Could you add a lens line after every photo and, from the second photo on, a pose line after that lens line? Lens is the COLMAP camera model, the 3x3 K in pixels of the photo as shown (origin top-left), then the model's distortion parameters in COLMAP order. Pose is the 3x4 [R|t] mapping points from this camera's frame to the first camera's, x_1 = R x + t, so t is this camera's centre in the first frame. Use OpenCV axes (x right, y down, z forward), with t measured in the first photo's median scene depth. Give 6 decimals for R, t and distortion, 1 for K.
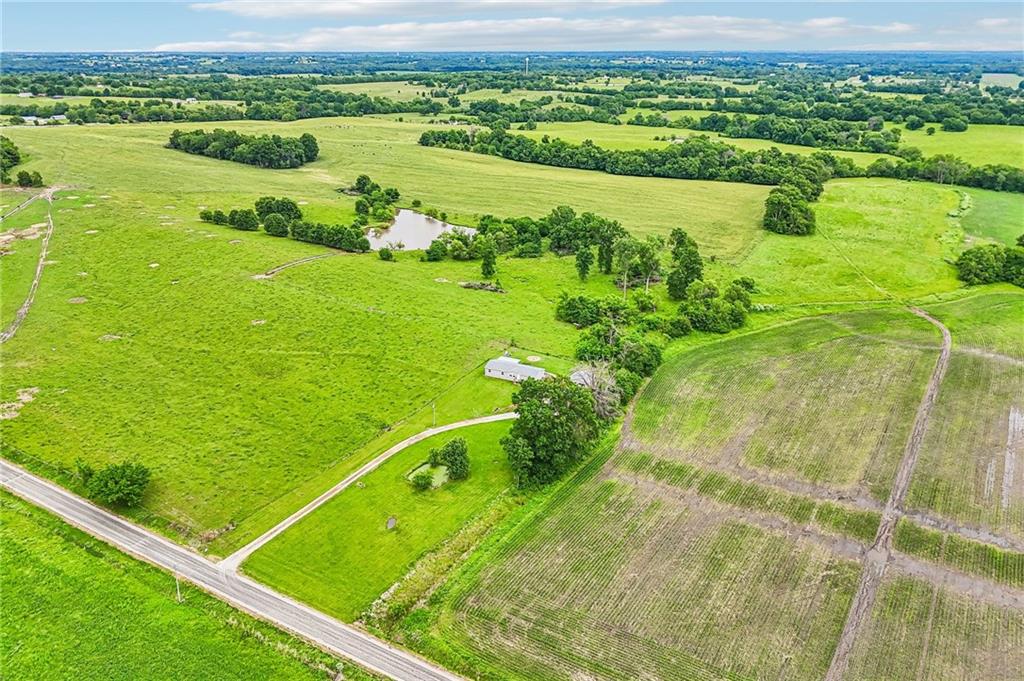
lens RADIAL K [[791.0, 0, 455.6], [0, 791.0, 340.9], [0, 0, 1]] dist [0.087101, -0.001541]
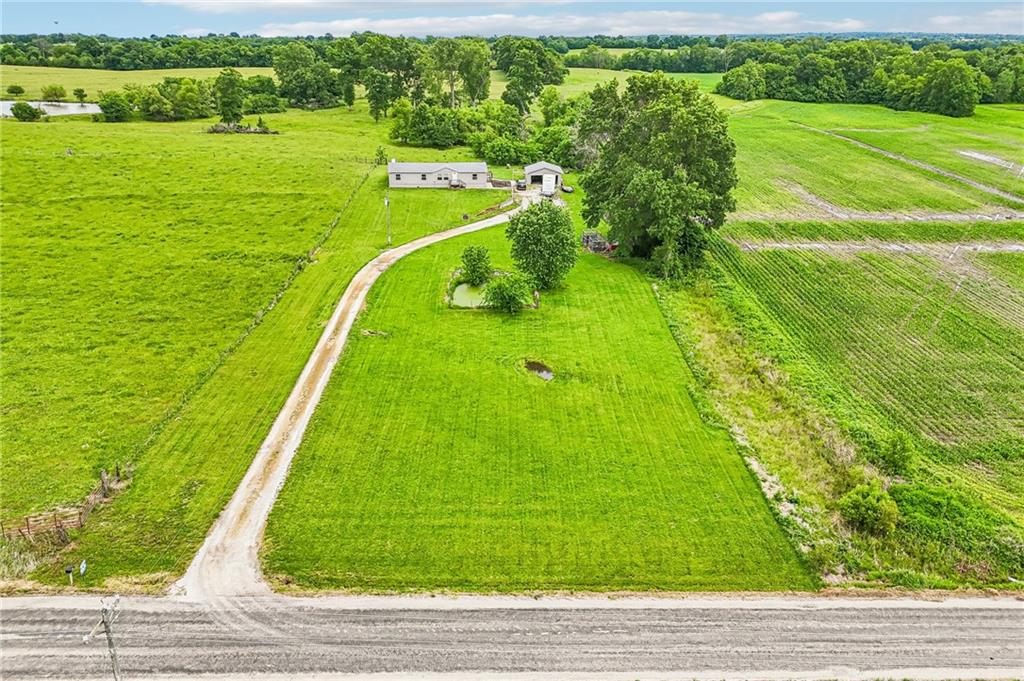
lens RADIAL K [[777.7, 0, 507.3], [0, 777.7, 365.9], [0, 0, 1]] dist [0.096160, -0.140200]
pose [[0.828945, -0.201339, 0.521836, -0.258043], [0.181701, 0.979299, 0.089206, 0.163280], [-0.528994, 0.020871, 0.848369, 0.584051]]
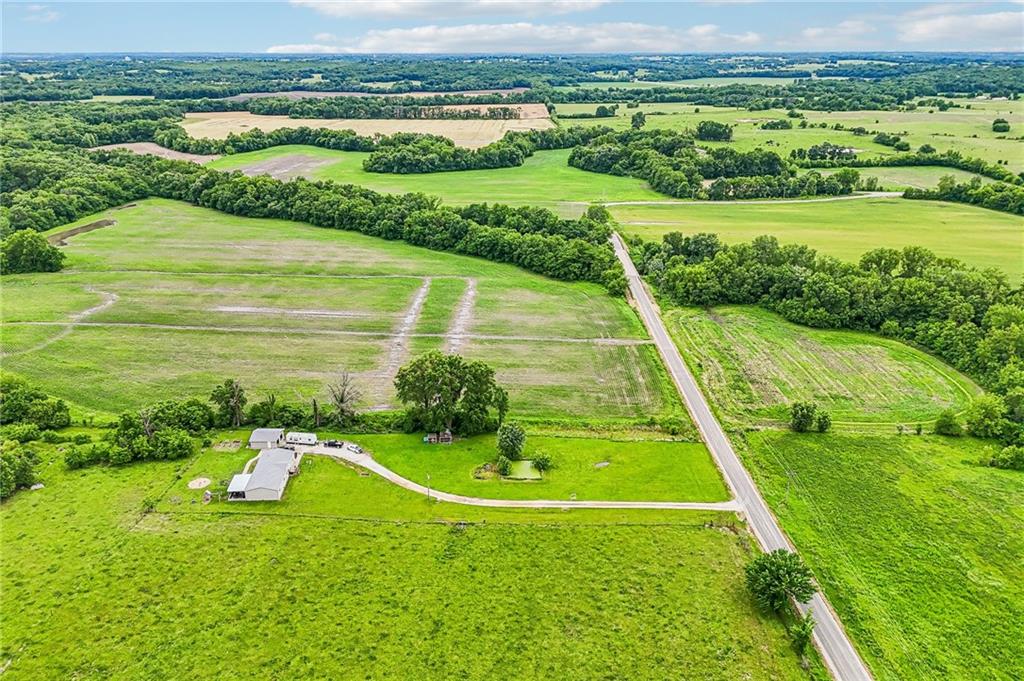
lens RADIAL K [[777.7, 0, 507.3], [0, 777.7, 365.9], [0, 0, 1]] dist [0.096160, -0.140200]
pose [[-0.537102, -0.328541, 0.776906, -0.728643], [0.288143, 0.794167, 0.535044, -0.462298], [-0.792777, 0.511233, -0.331882, 1.225015]]
